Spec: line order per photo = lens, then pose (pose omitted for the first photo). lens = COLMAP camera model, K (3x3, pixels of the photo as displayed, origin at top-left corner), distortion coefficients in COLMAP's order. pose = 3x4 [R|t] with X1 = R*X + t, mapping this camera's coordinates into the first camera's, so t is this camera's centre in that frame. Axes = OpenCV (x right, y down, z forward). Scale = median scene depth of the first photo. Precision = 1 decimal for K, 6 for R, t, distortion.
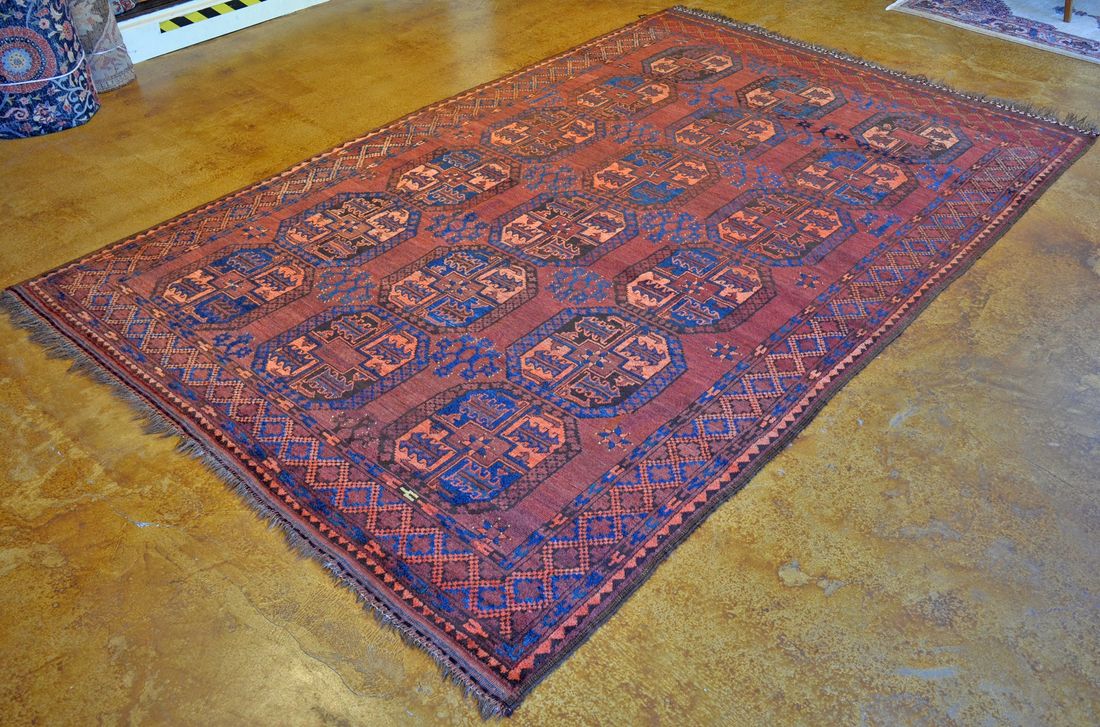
lens RADIAL K [[949.8, 0, 588.1], [0, 949.8, 362.4], [0, 0, 1]] dist [-0.050918, 0.011899]
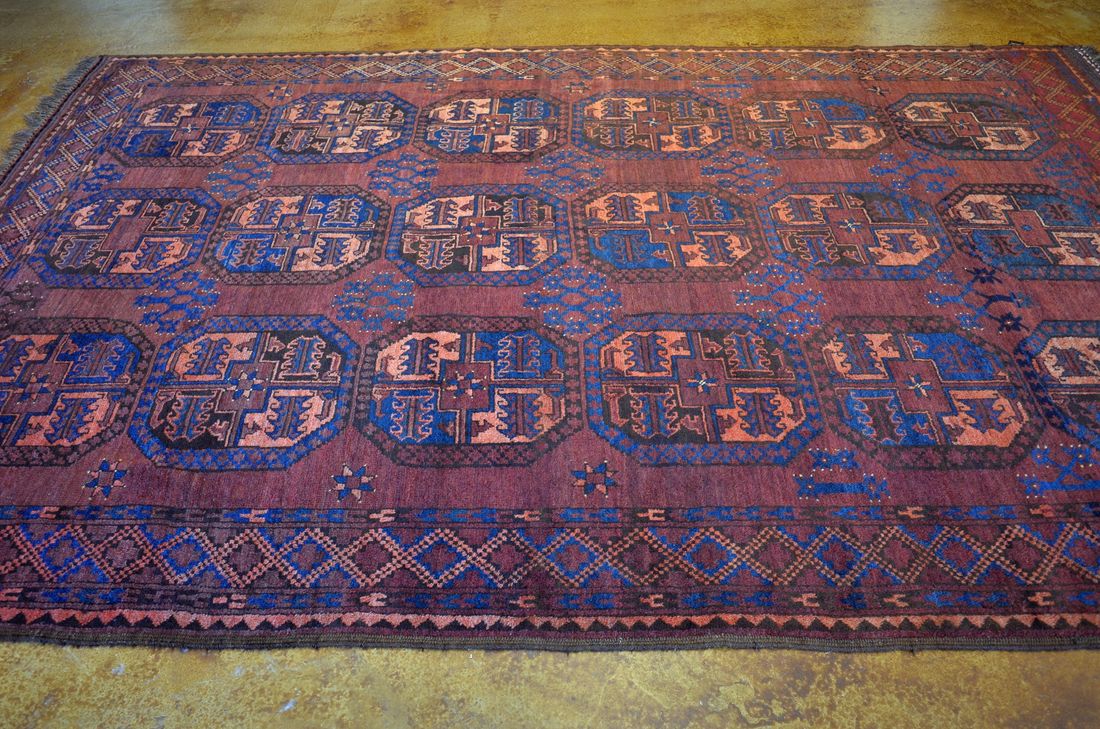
lens RADIAL K [[871.2, 0, 541.4], [0, 871.2, 332.1], [0, 0, 1]] dist [-0.052811, 0.013953]
pose [[0.656380, 0.508092, -0.557681, 0.440197], [-0.466856, 0.854226, 0.228789, -0.258675], [0.592631, 0.110184, 0.797902, 0.489257]]
